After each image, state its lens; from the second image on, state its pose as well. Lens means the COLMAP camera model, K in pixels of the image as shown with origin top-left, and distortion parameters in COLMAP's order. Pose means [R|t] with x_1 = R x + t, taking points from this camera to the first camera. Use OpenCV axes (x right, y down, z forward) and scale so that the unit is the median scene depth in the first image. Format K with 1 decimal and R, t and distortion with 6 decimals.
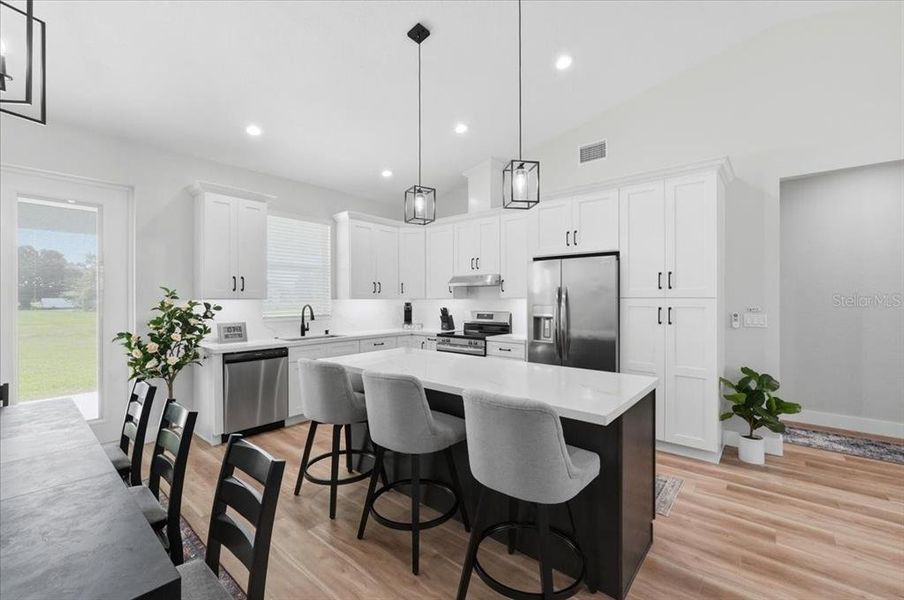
lens RADIAL K [[380.3, 0, 446.6], [0, 380.3, 299.6], [0, 0, 1]] dist [-0.003779, 0.000378]
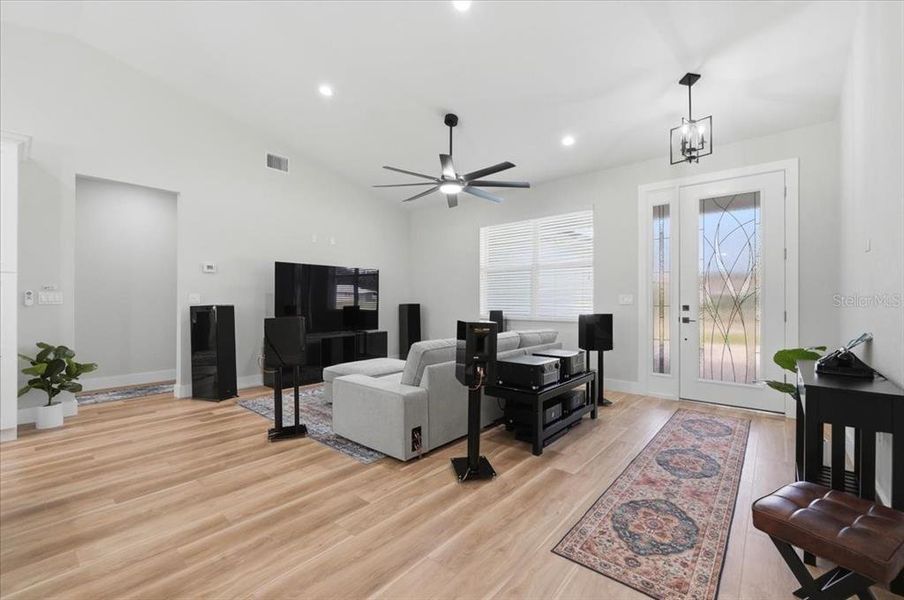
lens RADIAL K [[380.3, 0, 448.3], [0, 380.3, 301.5], [0, 0, 1]] dist [-0.003779, 0.000378]
pose [[0.003889, -0.005223, 0.999979, -0.247280], [-0.005654, 0.999970, 0.005245, 0.051863], [-0.999976, -0.005674, 0.003860, -0.125885]]
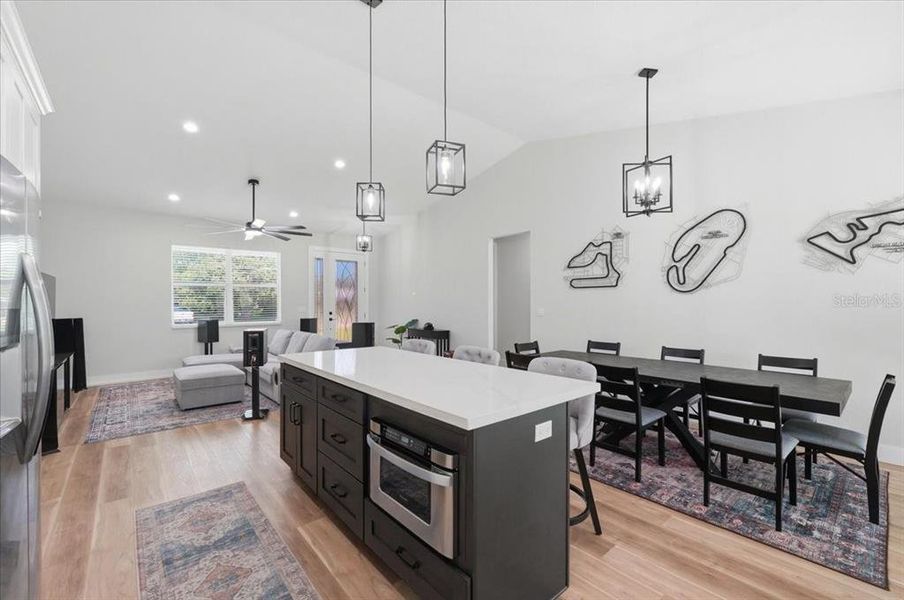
lens RADIAL K [[380.3, 0, 450.5], [0, 380.3, 305.6], [0, 0, 1]] dist [-0.003779, 0.000378]
pose [[-0.989429, -0.001970, 0.145002, -0.136149], [-0.002026, 0.999998, -0.000243, 0.023000], [-0.145001, -0.000534, -0.989431, 1.412646]]
